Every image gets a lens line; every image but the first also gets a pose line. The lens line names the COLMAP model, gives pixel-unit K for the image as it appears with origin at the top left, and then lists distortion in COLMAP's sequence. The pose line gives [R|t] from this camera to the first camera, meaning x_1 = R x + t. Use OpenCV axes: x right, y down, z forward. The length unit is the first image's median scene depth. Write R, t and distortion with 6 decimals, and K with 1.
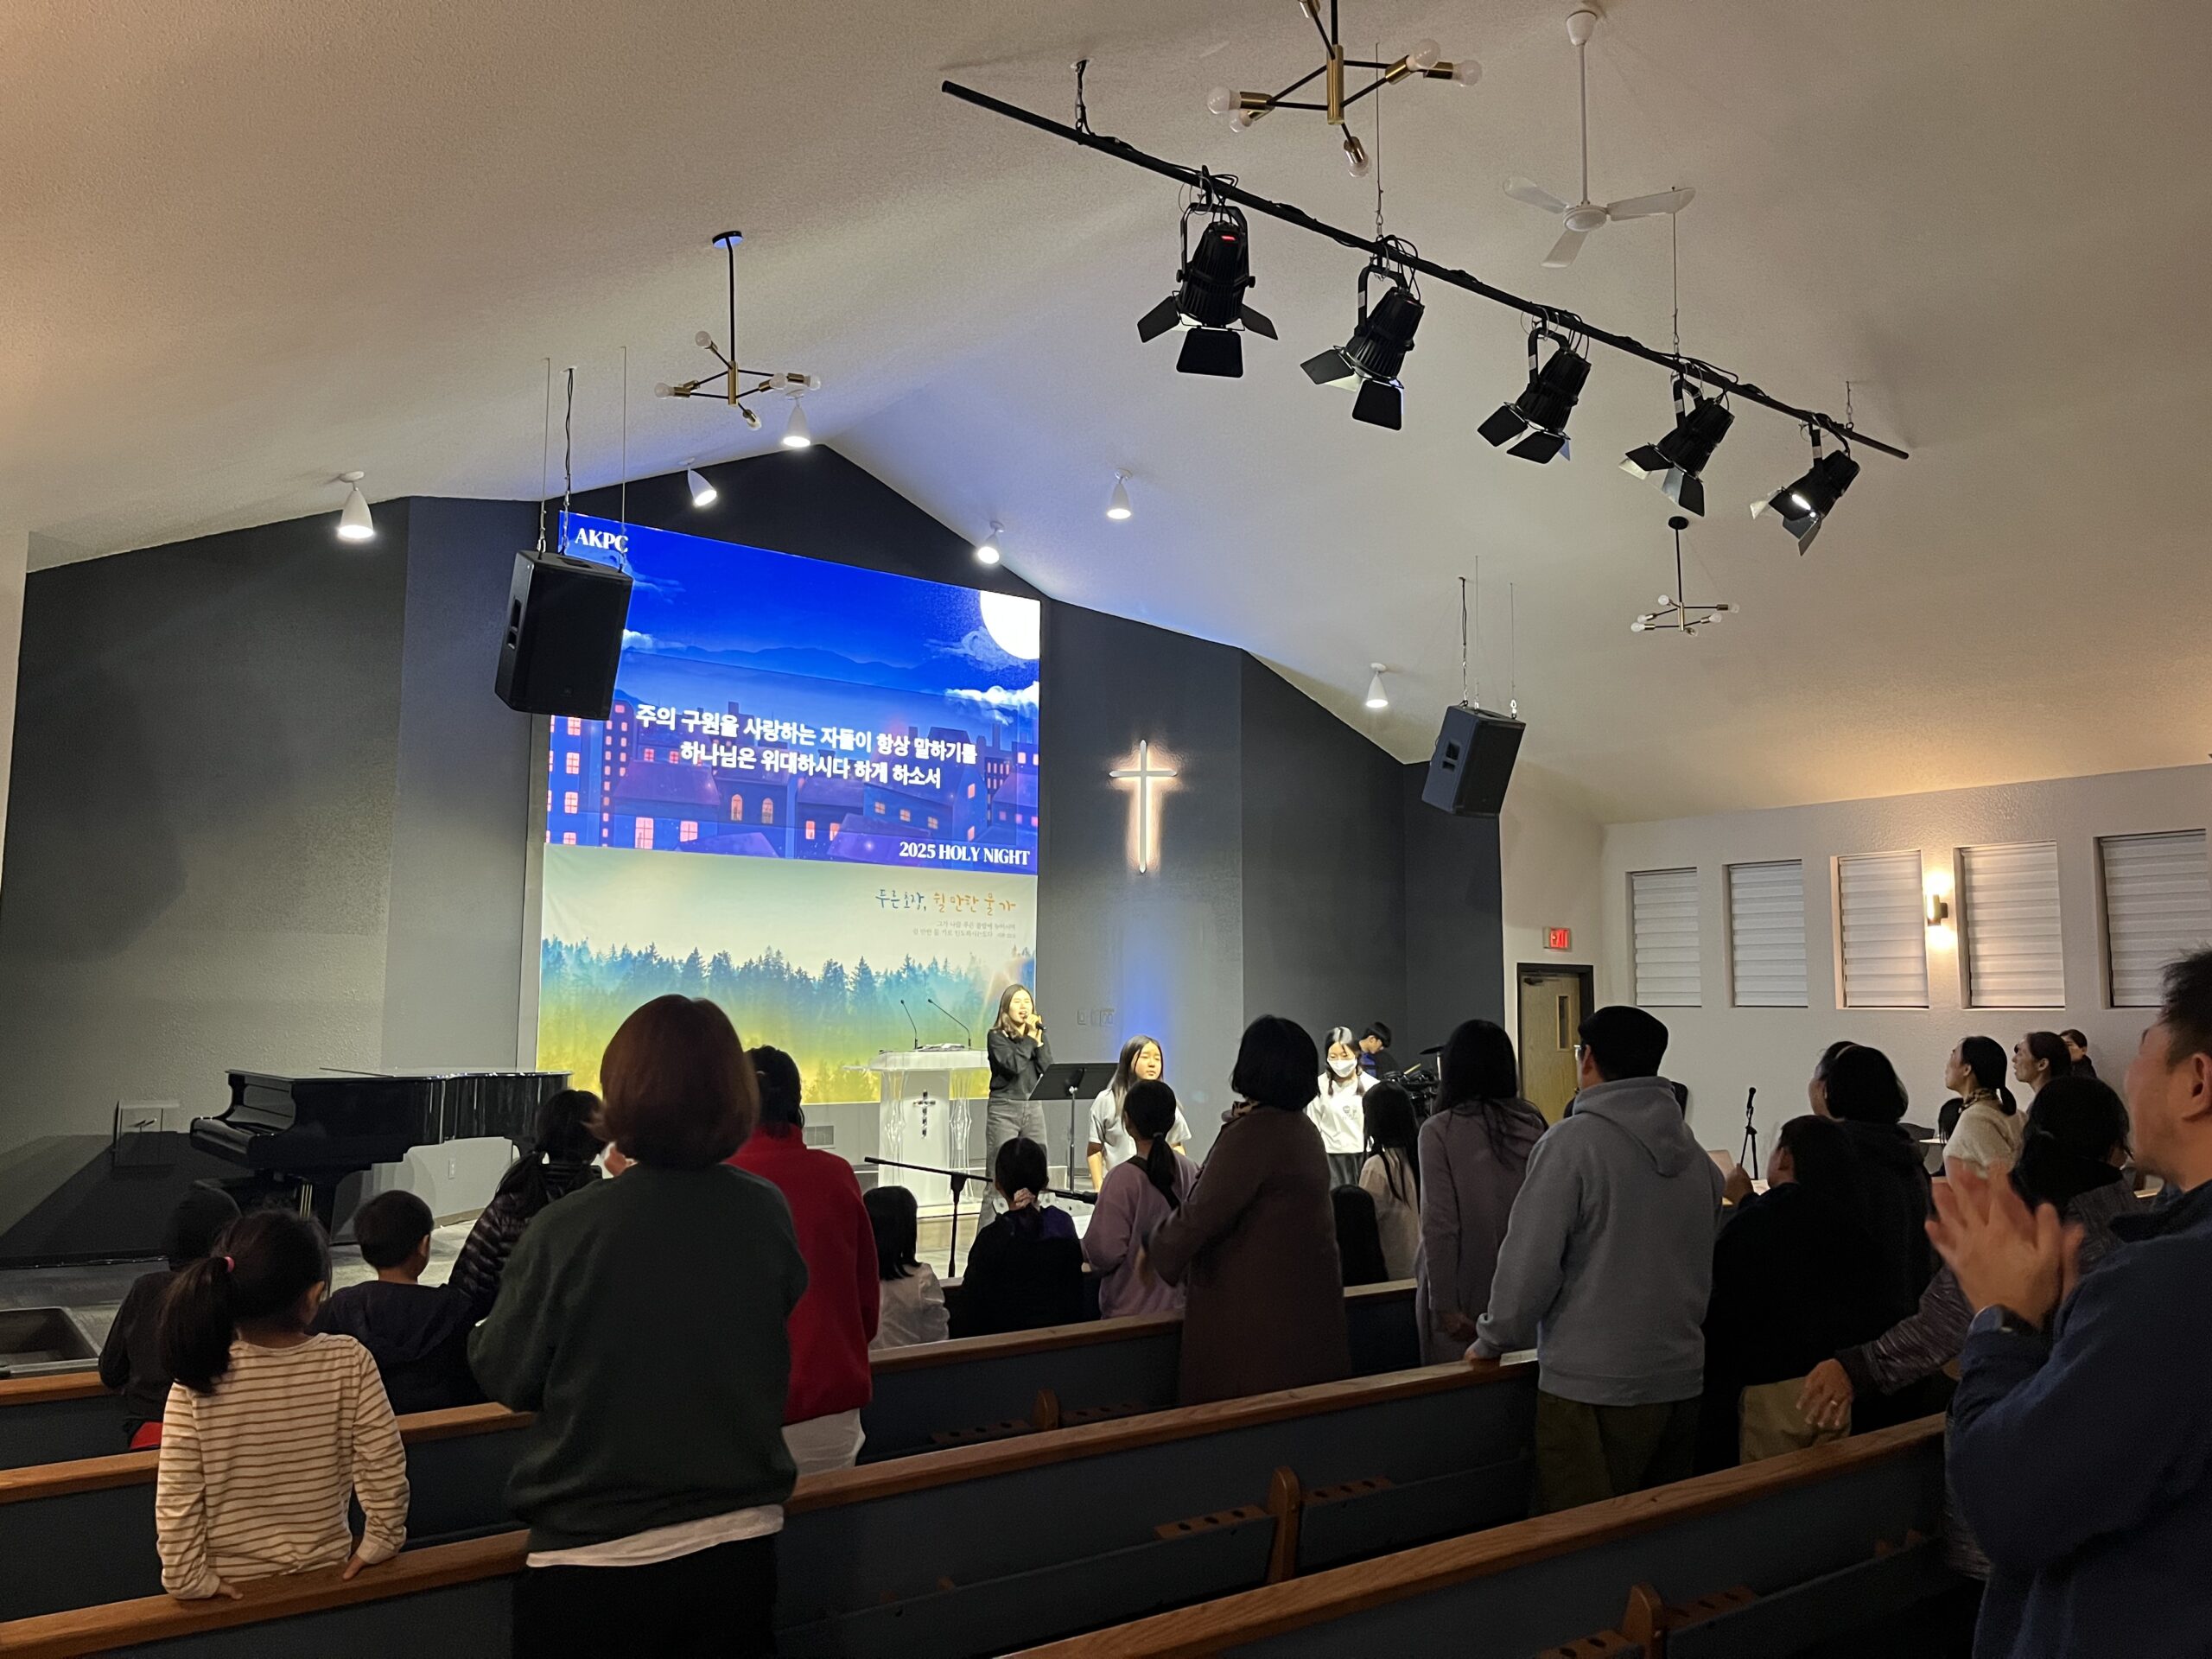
lens RADIAL K [[1683.4, 0, 1095.0], [0, 1683.4, 823.2], [0, 0, 1]] dist [0.072525, -0.101958]
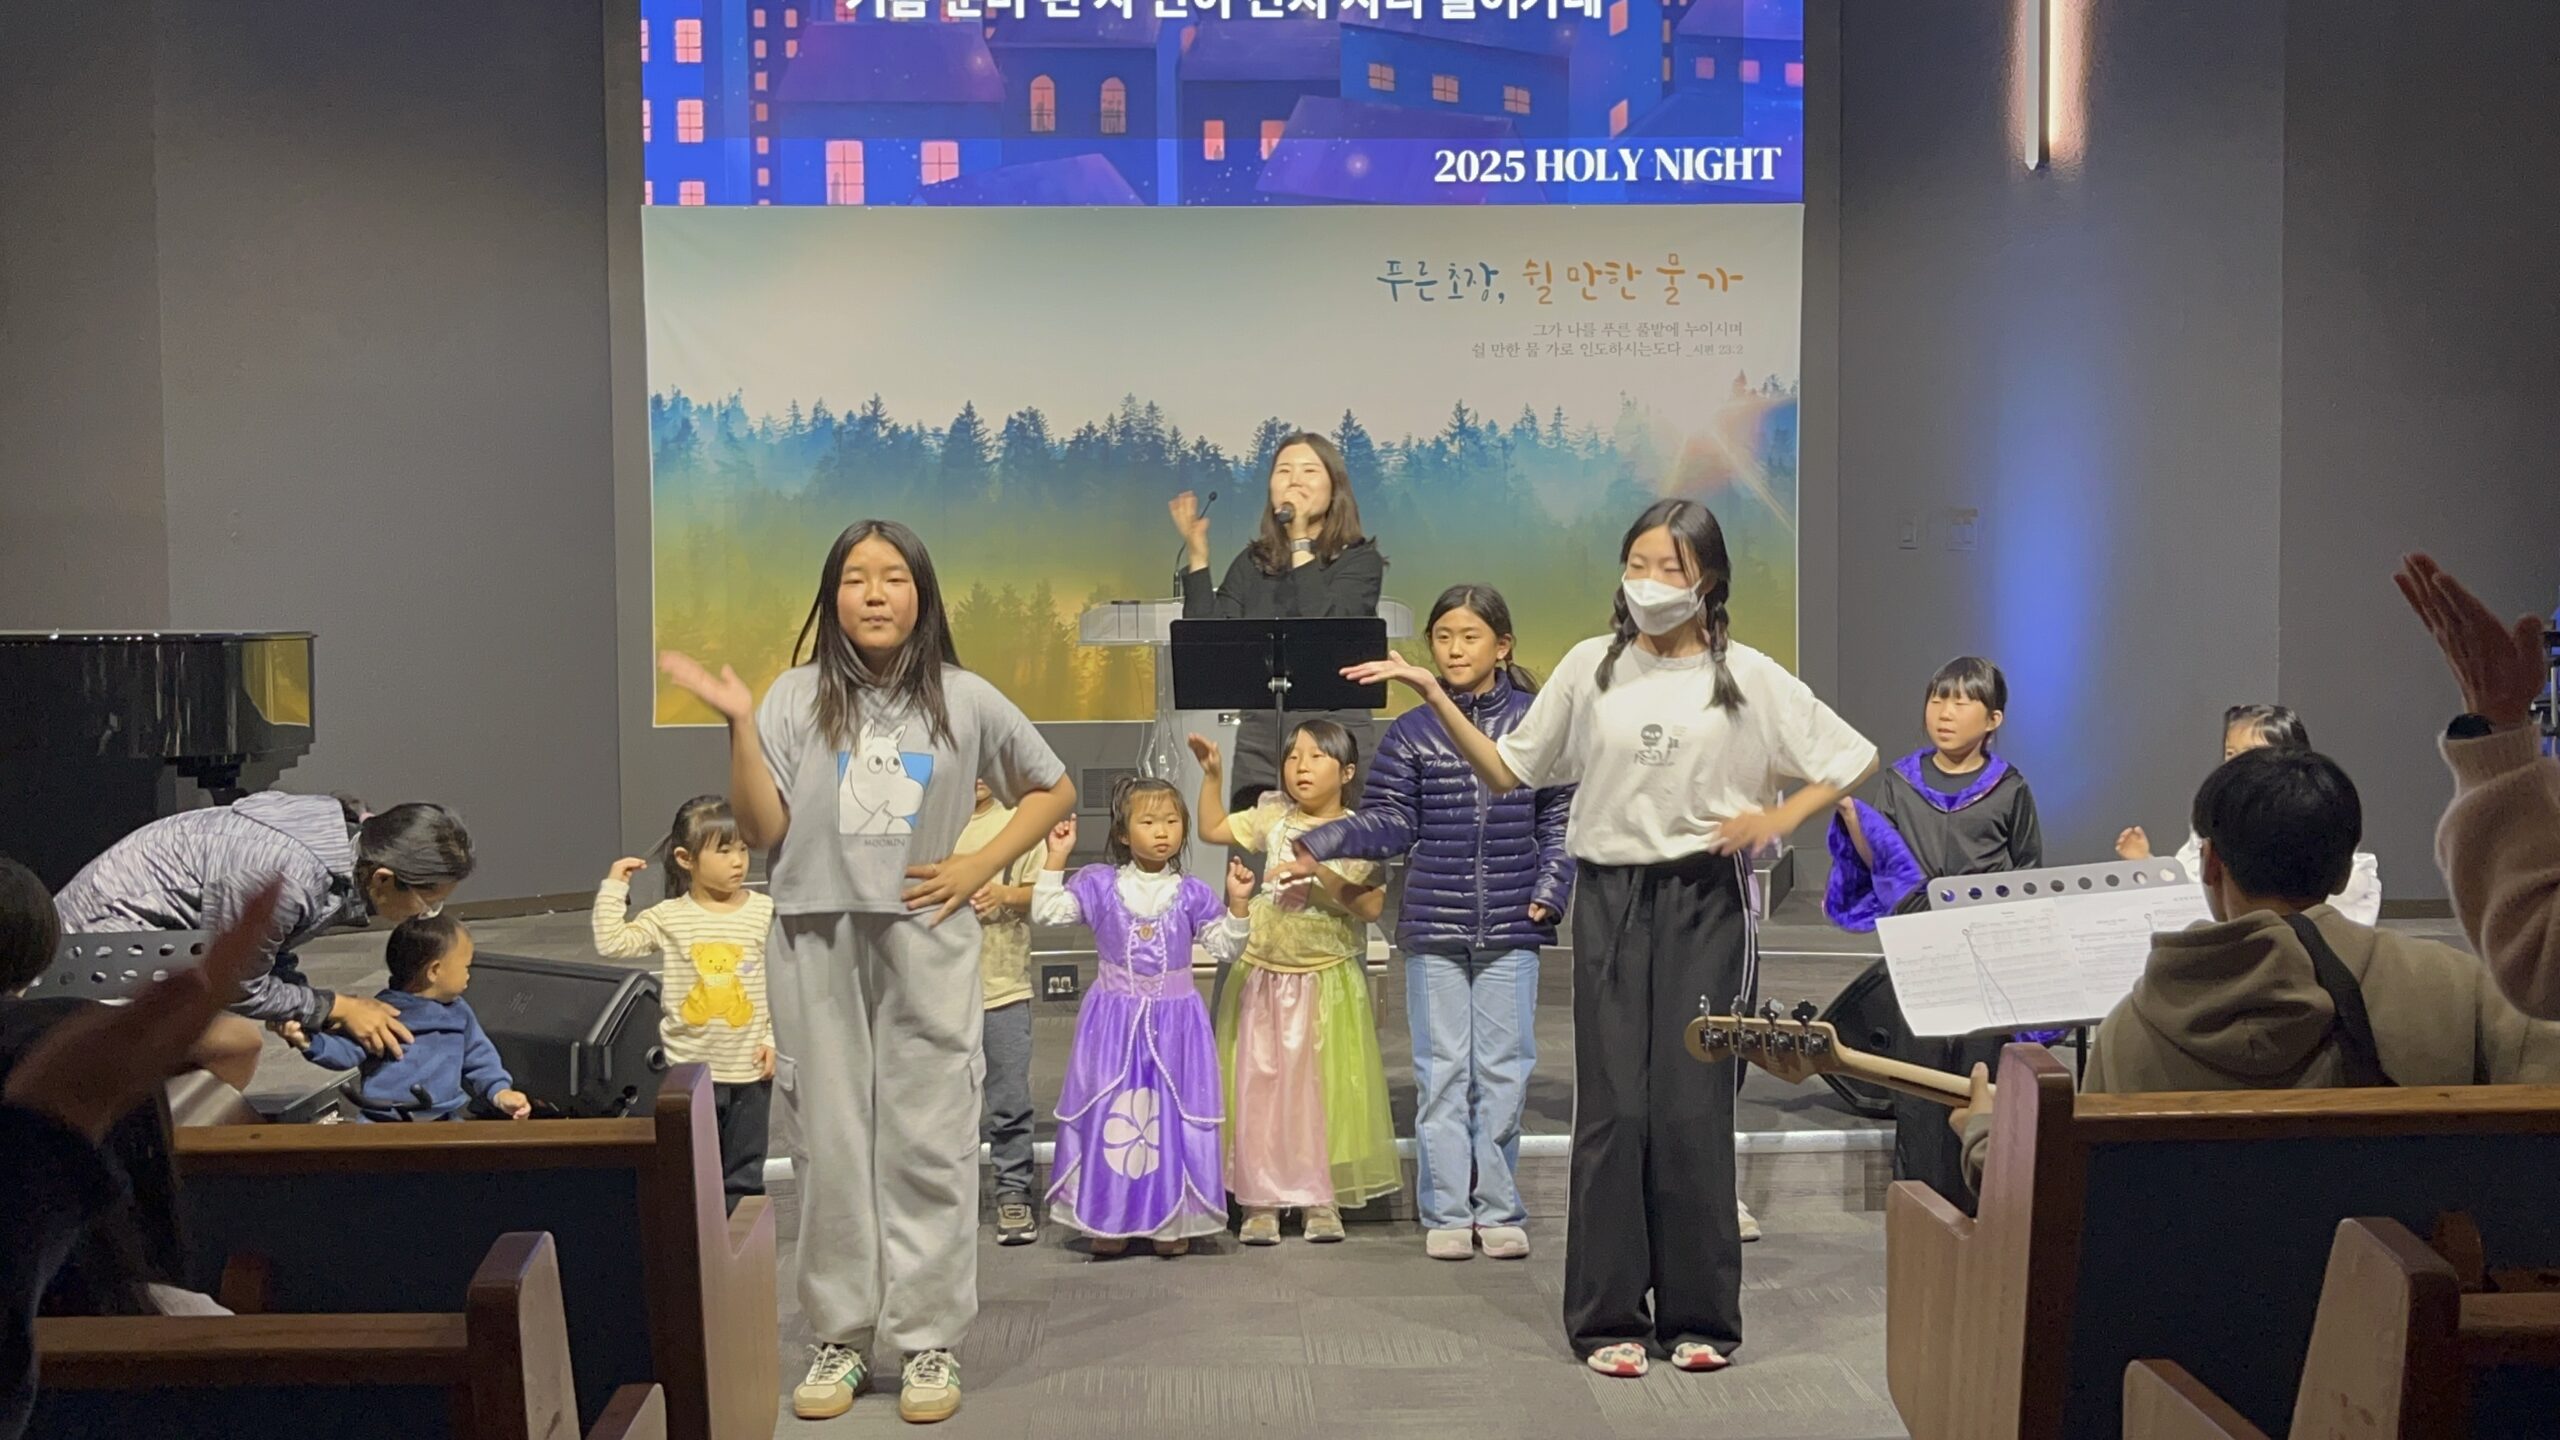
lens RADIAL K [[2817.1, 0, 1273.2], [0, 2817.1, 762.4], [0, 0, 1]] dist [0.068571, 0.000000]
pose [[0.822573, 0.019760, -0.568316, 0.291979], [0.077477, 0.986183, 0.146428, 0.060777], [0.563357, -0.164479, 0.809676, 0.351325]]
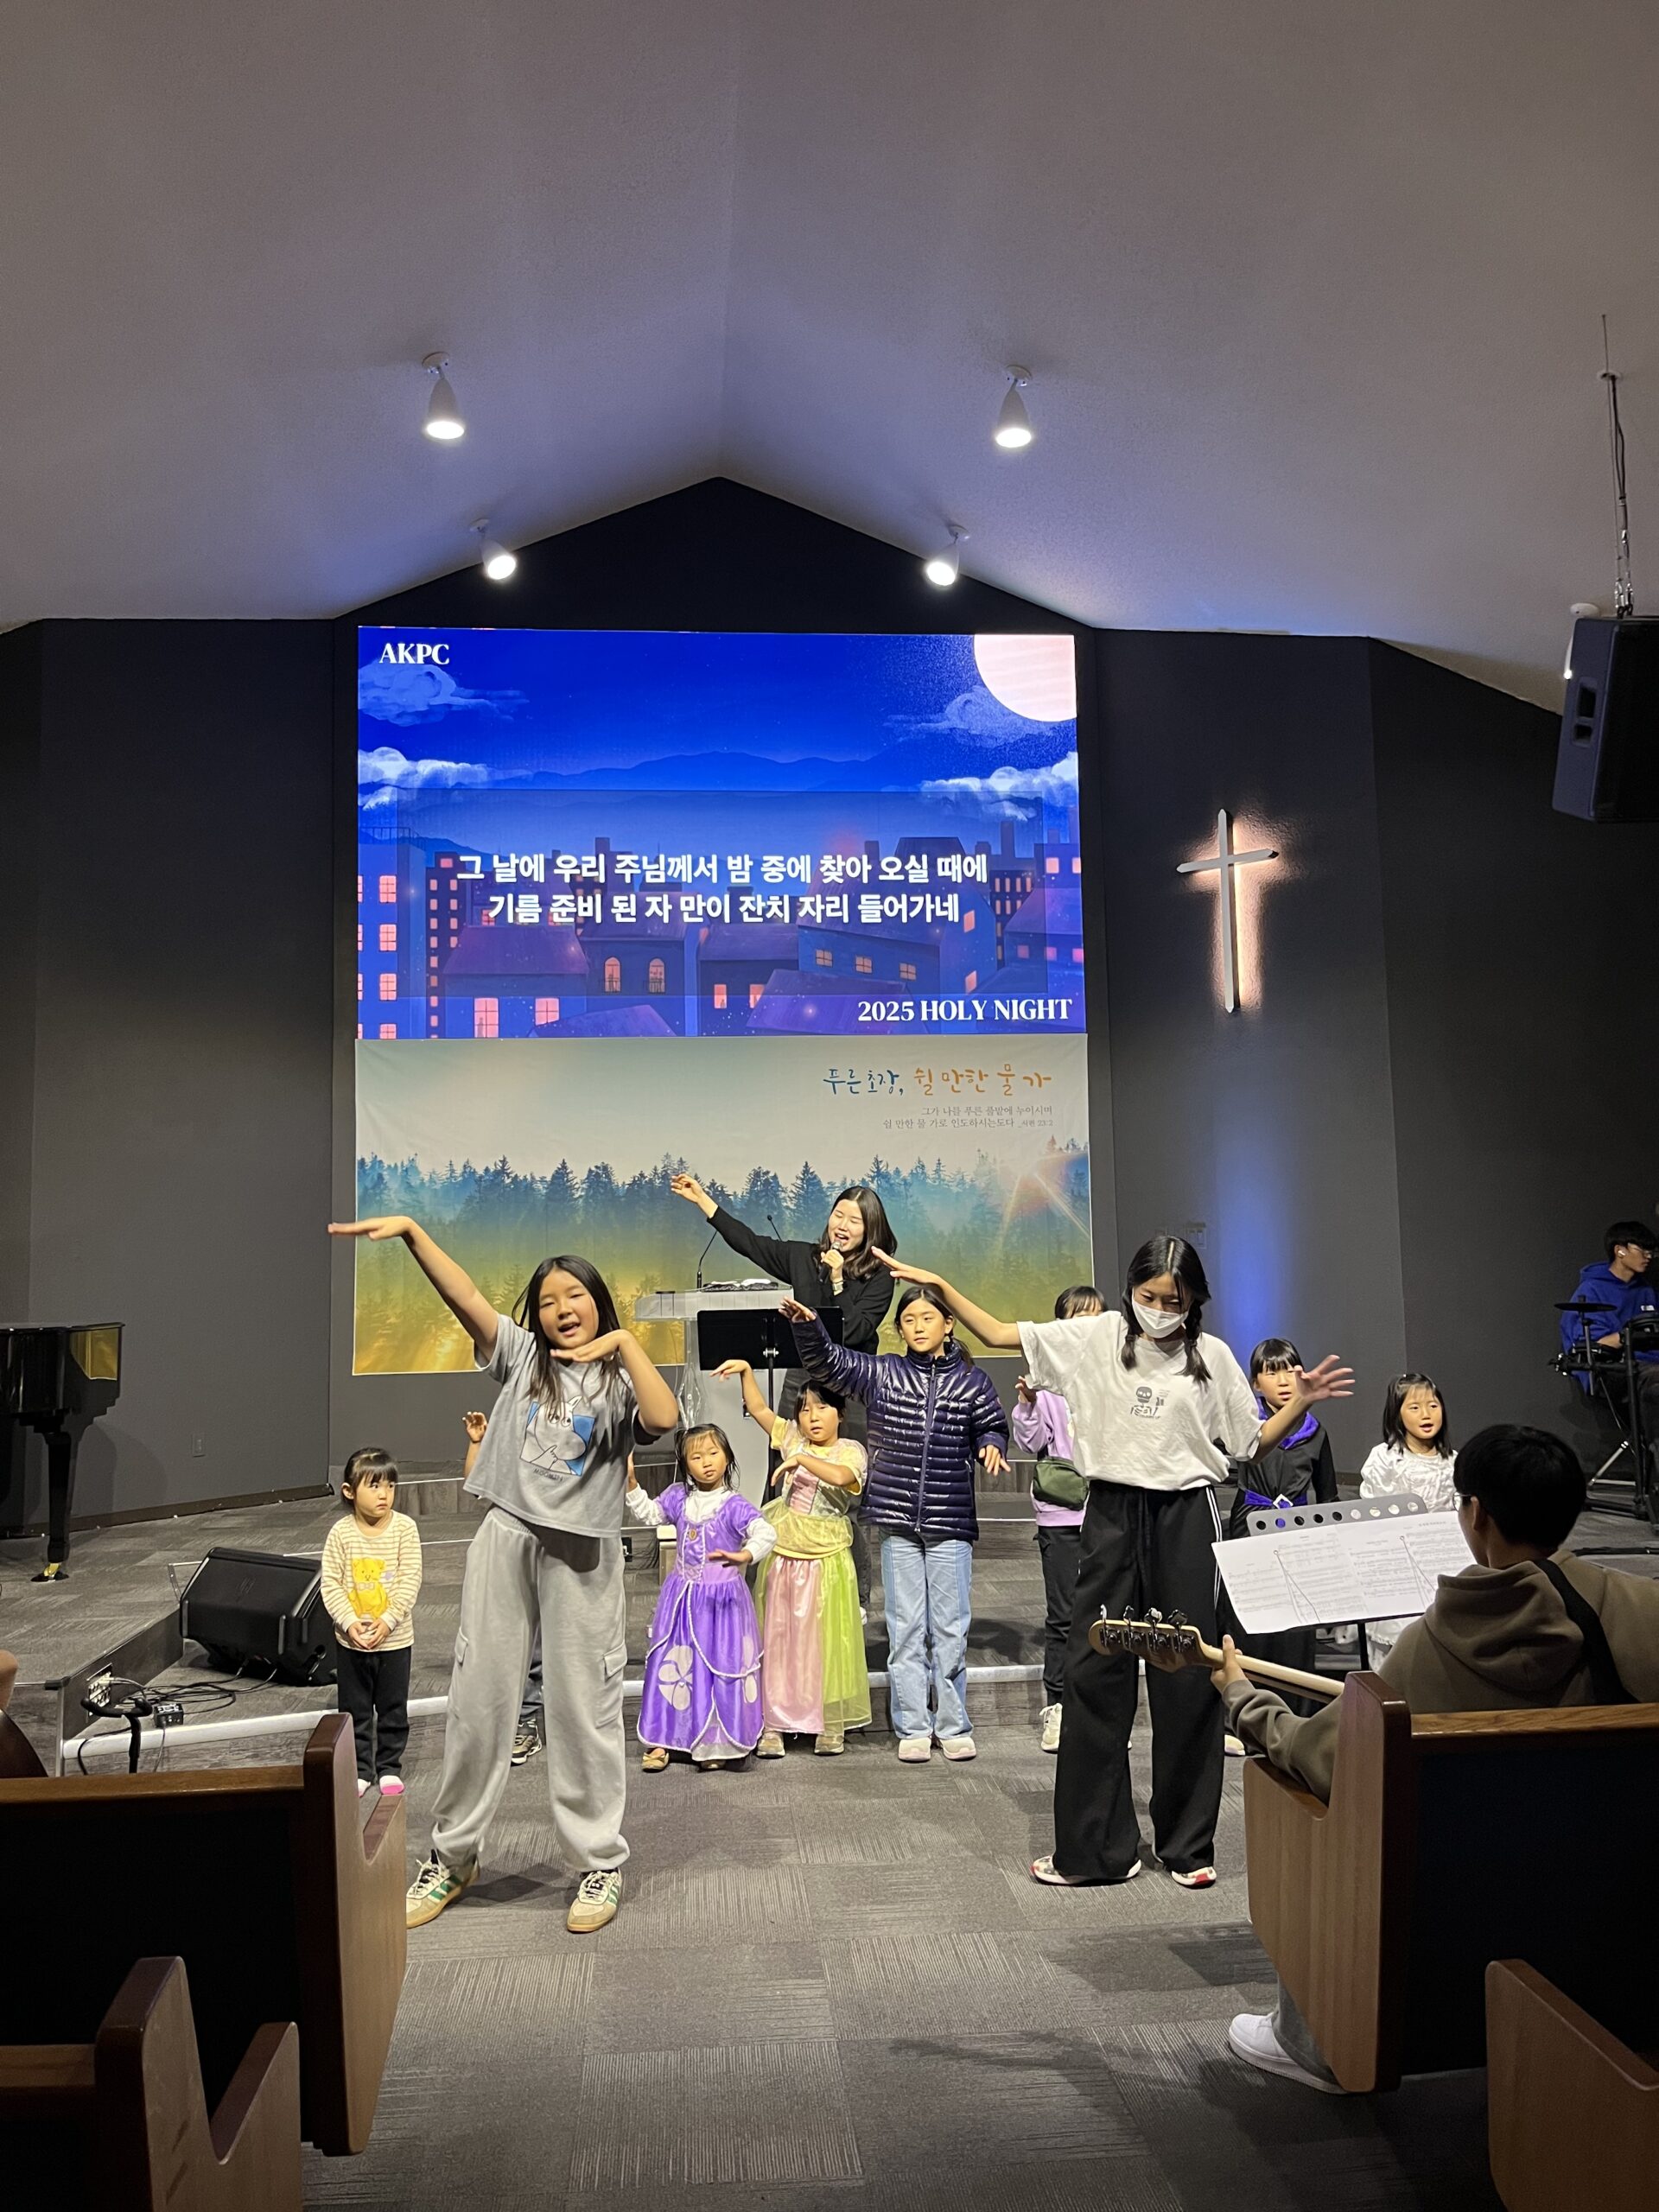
lens RADIAL K [[1683.4, 0, 821.6], [0, 1683.4, 1111.6], [0, 0, 1]] dist [0.072525, -0.101958]
pose [[0.846395, -0.070166, -0.527913, 0.258210], [0.085538, 0.996324, 0.004719, 0.055472], [0.525641, -0.049151, 0.849286, 0.392311]]
